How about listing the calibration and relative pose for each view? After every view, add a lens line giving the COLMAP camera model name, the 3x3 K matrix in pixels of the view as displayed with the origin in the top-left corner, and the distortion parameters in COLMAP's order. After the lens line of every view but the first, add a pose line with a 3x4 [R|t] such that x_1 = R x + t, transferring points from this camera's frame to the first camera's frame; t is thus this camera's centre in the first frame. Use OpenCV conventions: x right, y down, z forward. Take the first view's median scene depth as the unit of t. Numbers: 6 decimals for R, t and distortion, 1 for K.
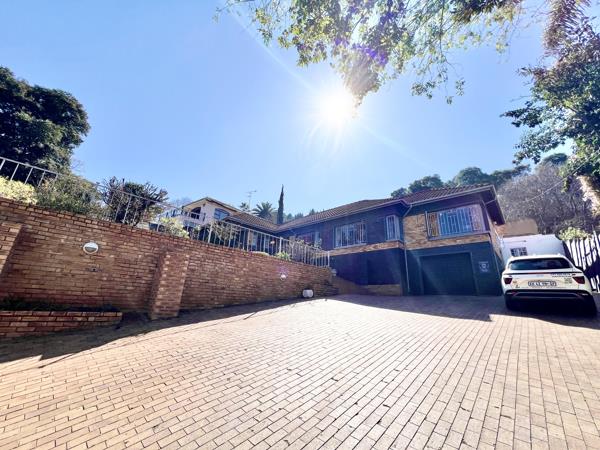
lens RADIAL K [[239.8, 0, 299.1], [0, 239.8, 223.1], [0, 0, 1]] dist [-0.001865, -0.000006]
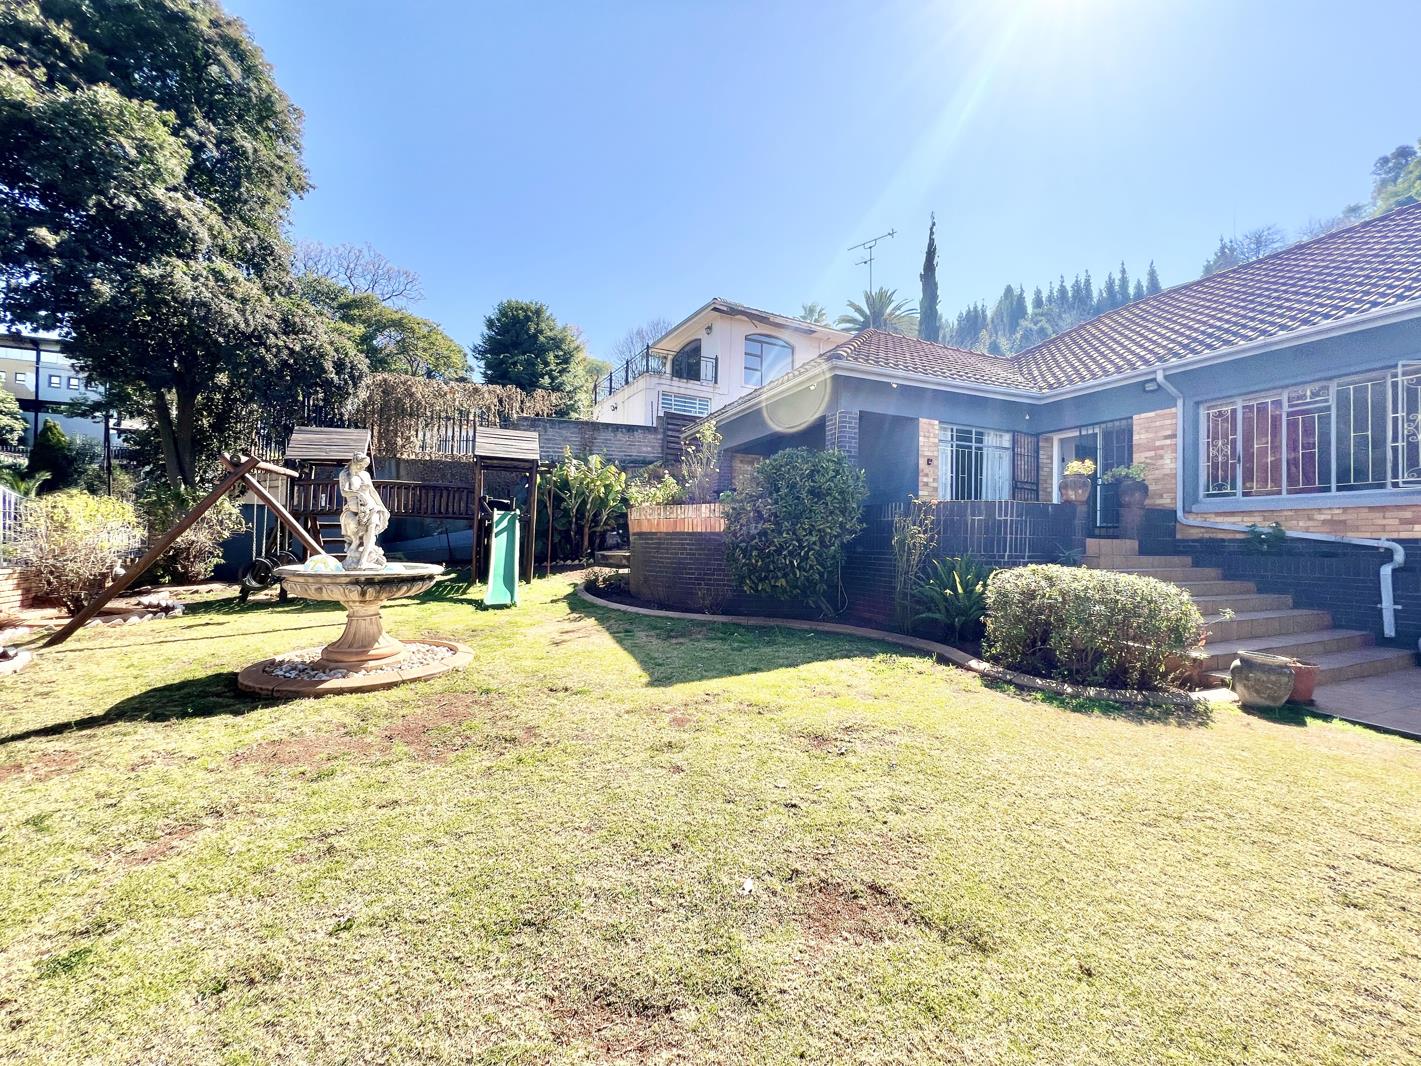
lens RADIAL K [[568.0, 0, 708.5], [0, 568.0, 528.6], [0, 0, 1]] dist [-0.001865, -0.000006]
pose [[0.918397, -0.043492, -0.393262, -0.126875], [0.154945, 0.954089, 0.256333, -0.020319], [0.364058, -0.296349, 0.882971, 0.296880]]
